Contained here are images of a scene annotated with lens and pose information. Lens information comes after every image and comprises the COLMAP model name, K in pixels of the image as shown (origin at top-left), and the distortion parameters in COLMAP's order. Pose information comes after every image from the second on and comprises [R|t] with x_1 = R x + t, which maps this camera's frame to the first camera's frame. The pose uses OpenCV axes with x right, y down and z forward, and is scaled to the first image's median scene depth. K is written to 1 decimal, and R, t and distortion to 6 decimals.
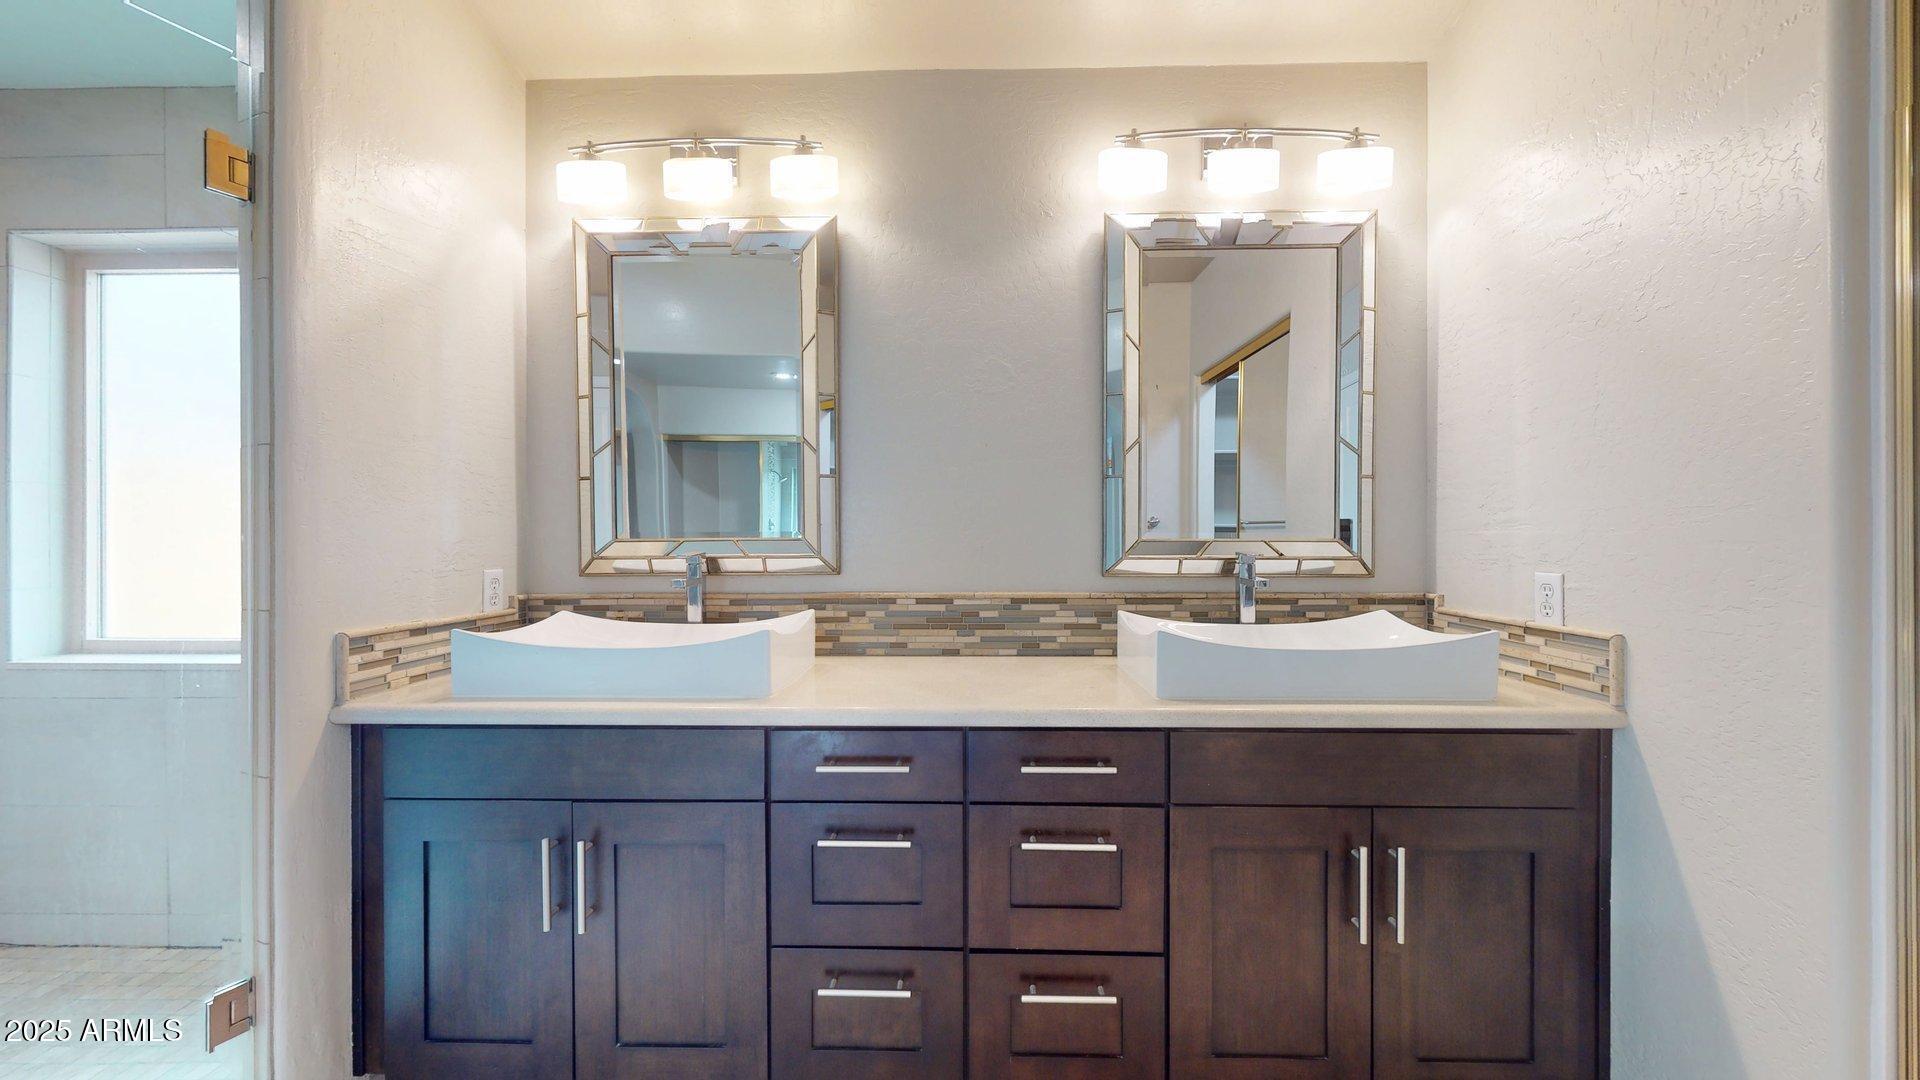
lens RADIAL K [[700.7, 0, 960.7], [0, 700.7, 541.3], [0, 0, 1]] dist [0.000091, 0.000010]
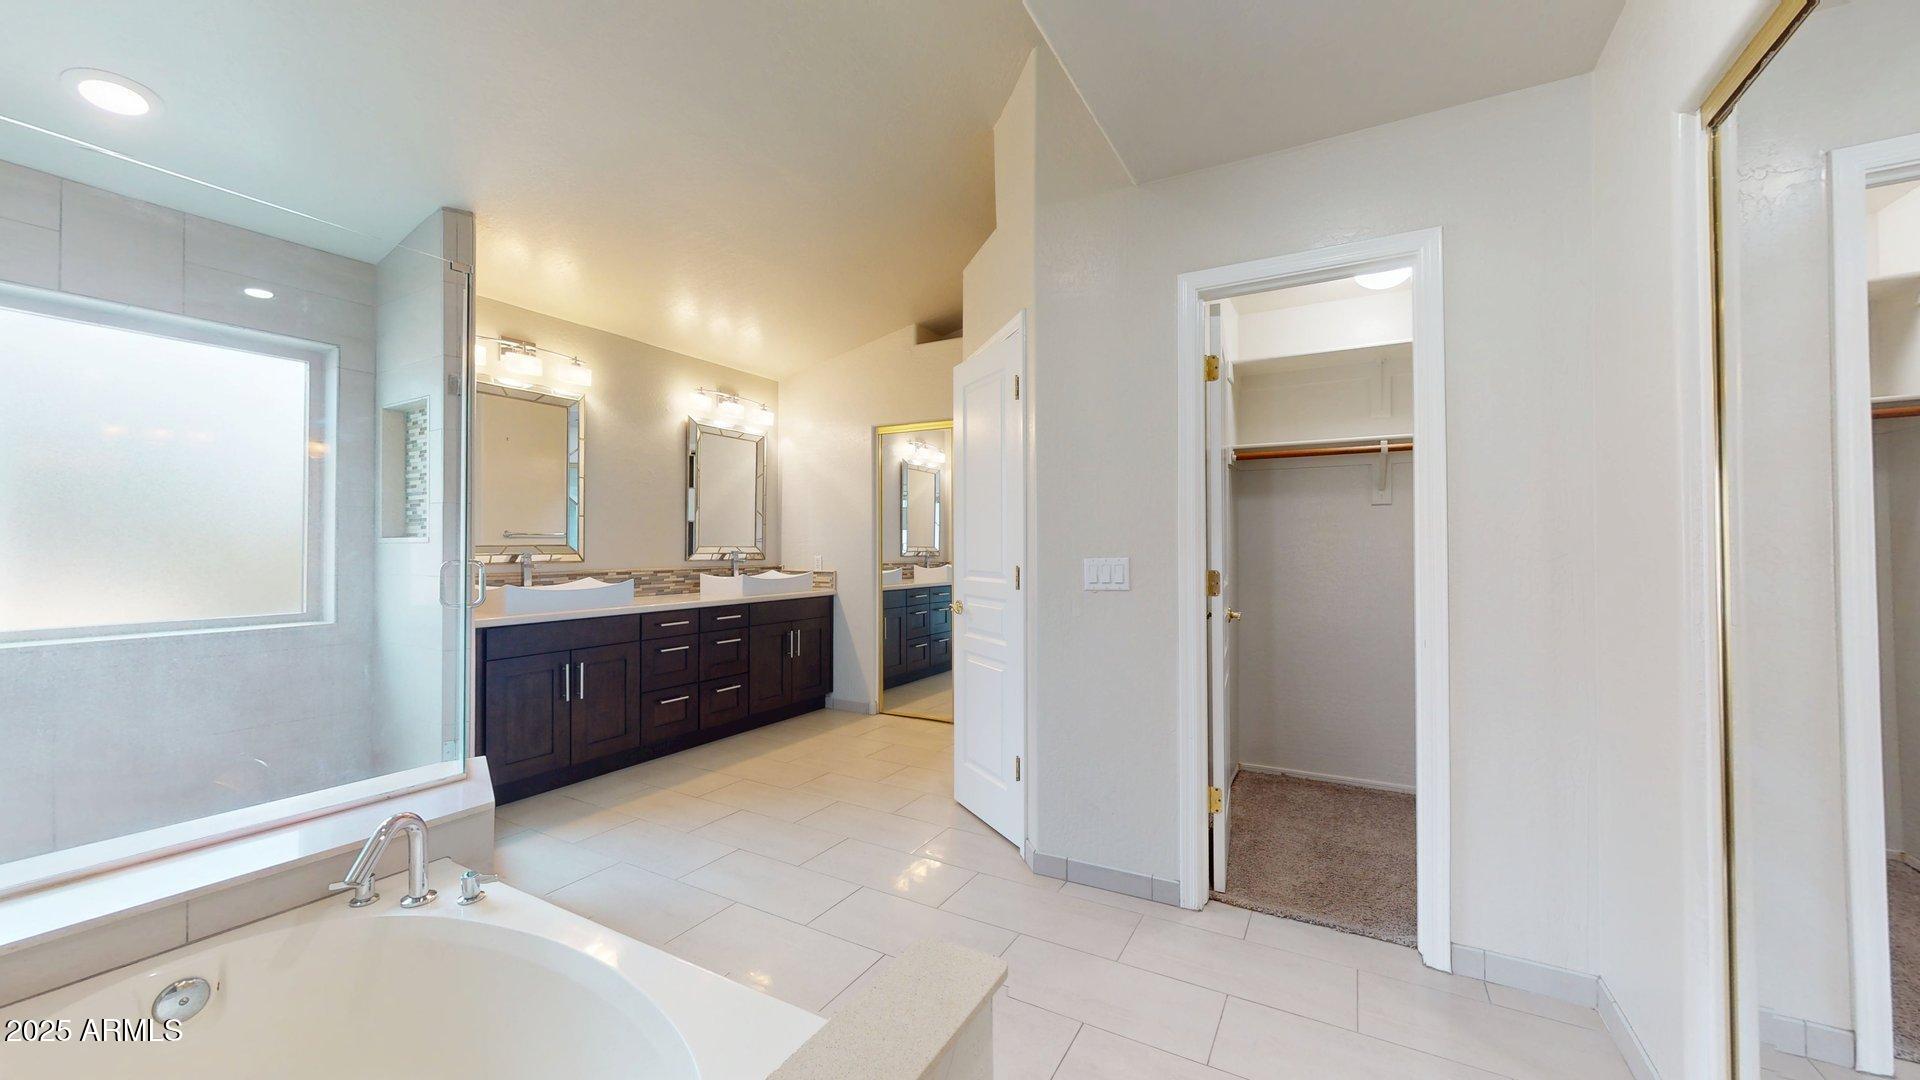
lens RADIAL K [[700.7, 0, 952.4], [0, 700.7, 541.4], [0, 0, 1]] dist [0.000091, 0.000010]
pose [[0.472029, 0.008513, 0.881542, -1.535143], [0.000606, 0.999950, -0.009981, 0.006450], [-0.881583, 0.005245, 0.472000, -0.995970]]
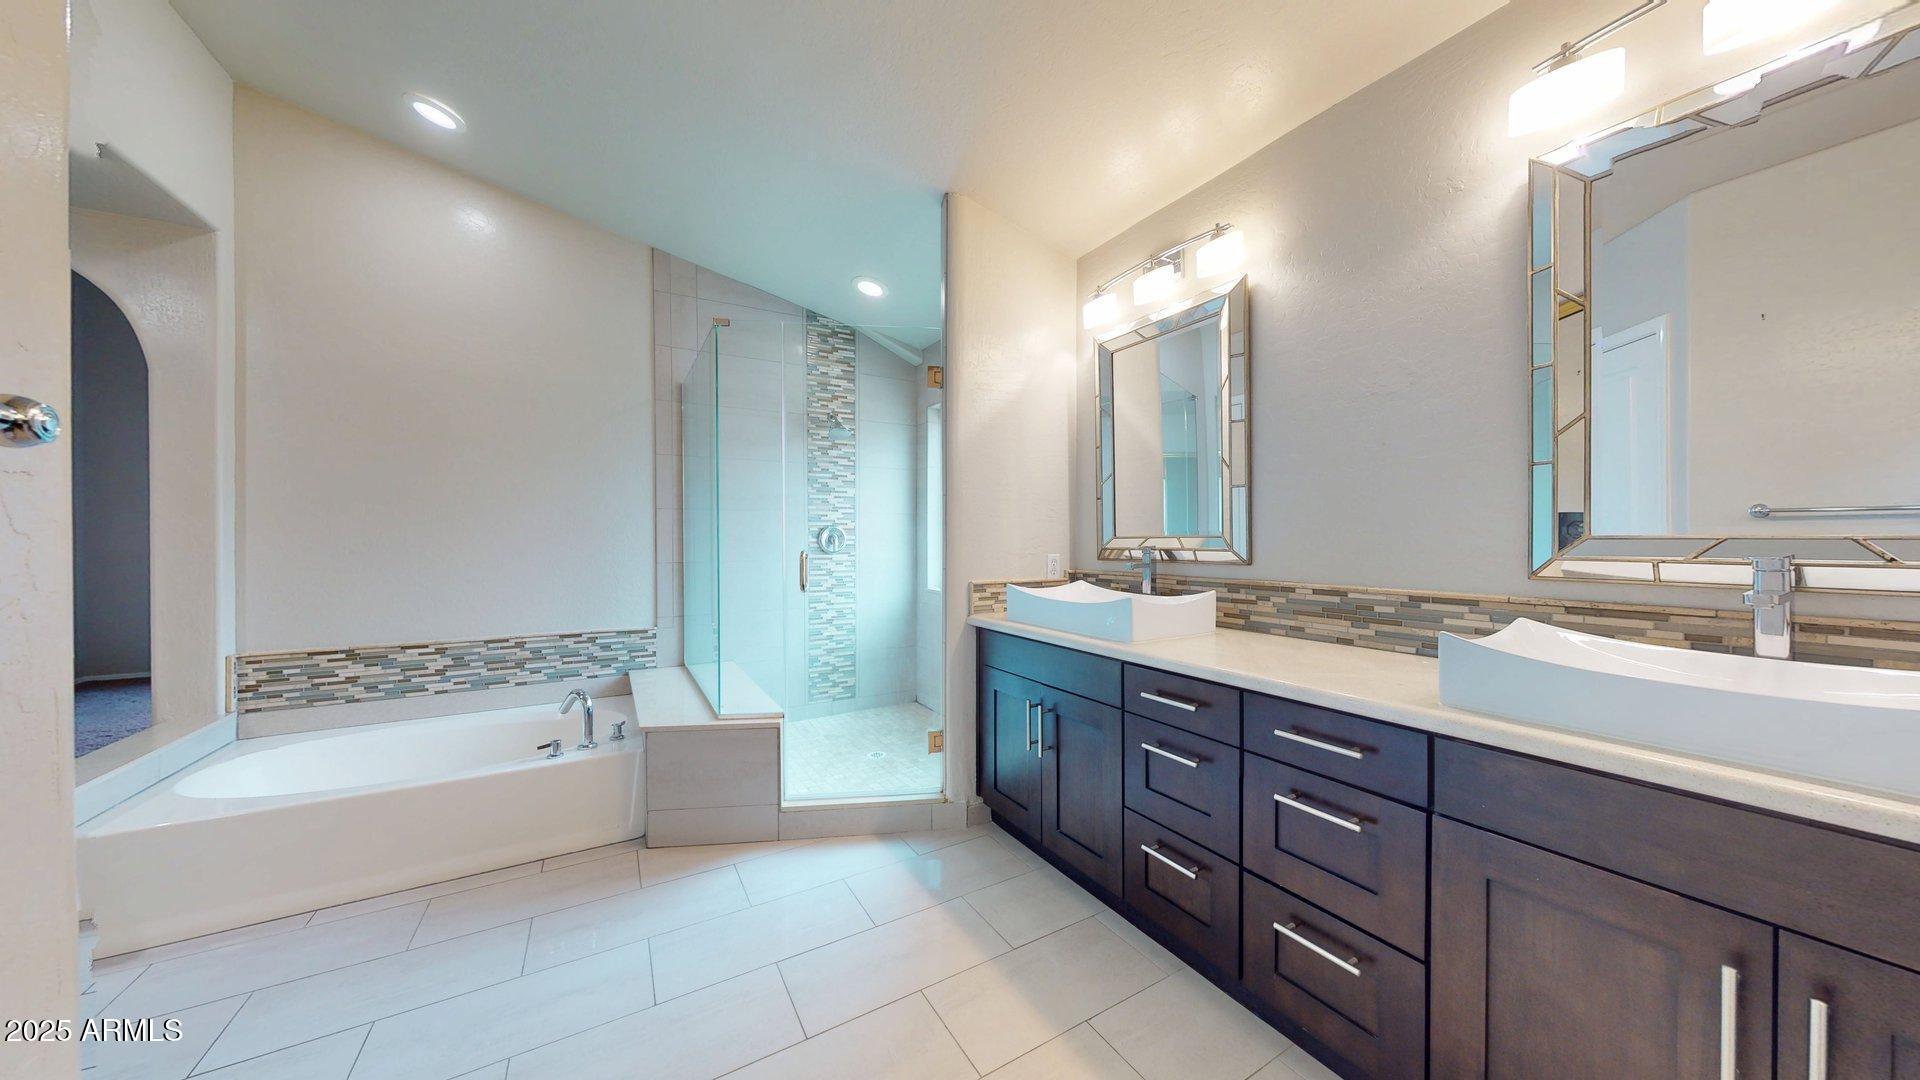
lens RADIAL K [[605.9, 0, 957.1], [0, 605.9, 541.0], [0, 0, 1]] dist [-0.001624, 0.000275]
pose [[0.525739, 0.004487, -0.850634, 0.467735], [-0.000090, 0.999986, 0.005220, -0.000557], [0.850646, -0.002668, 0.525732, 0.005433]]
